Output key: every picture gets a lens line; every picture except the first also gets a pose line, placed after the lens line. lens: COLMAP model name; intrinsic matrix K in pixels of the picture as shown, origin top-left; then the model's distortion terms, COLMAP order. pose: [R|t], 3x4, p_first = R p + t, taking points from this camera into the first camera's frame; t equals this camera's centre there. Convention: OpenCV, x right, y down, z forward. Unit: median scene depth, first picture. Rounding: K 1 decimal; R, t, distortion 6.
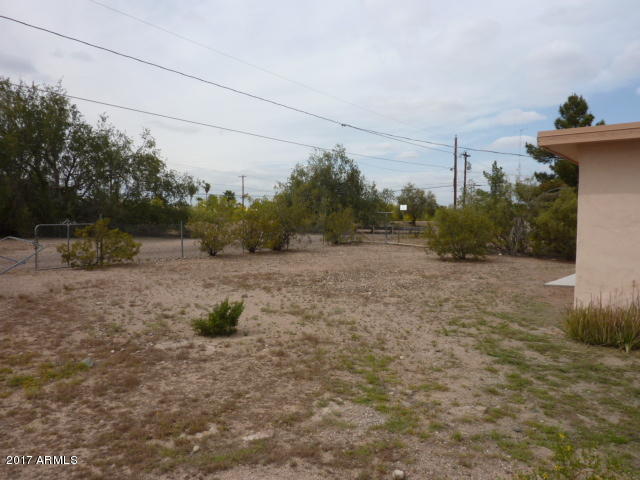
lens RADIAL K [[475.6, 0, 320.7], [0, 475.6, 238.2], [0, 0, 1]] dist [-0.013232, -0.022718]
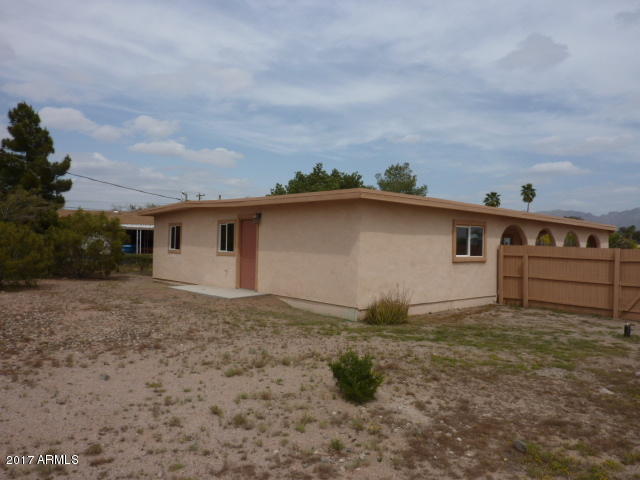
lens RADIAL K [[475.6, 0, 321.2], [0, 475.6, 239.4], [0, 0, 1]] dist [-0.013232, -0.022718]
pose [[0.141585, 0.002432, 0.989923, -1.442609], [0.013165, 0.999904, -0.004339, -0.087568], [-0.989838, 0.013647, 0.141540, 1.324413]]
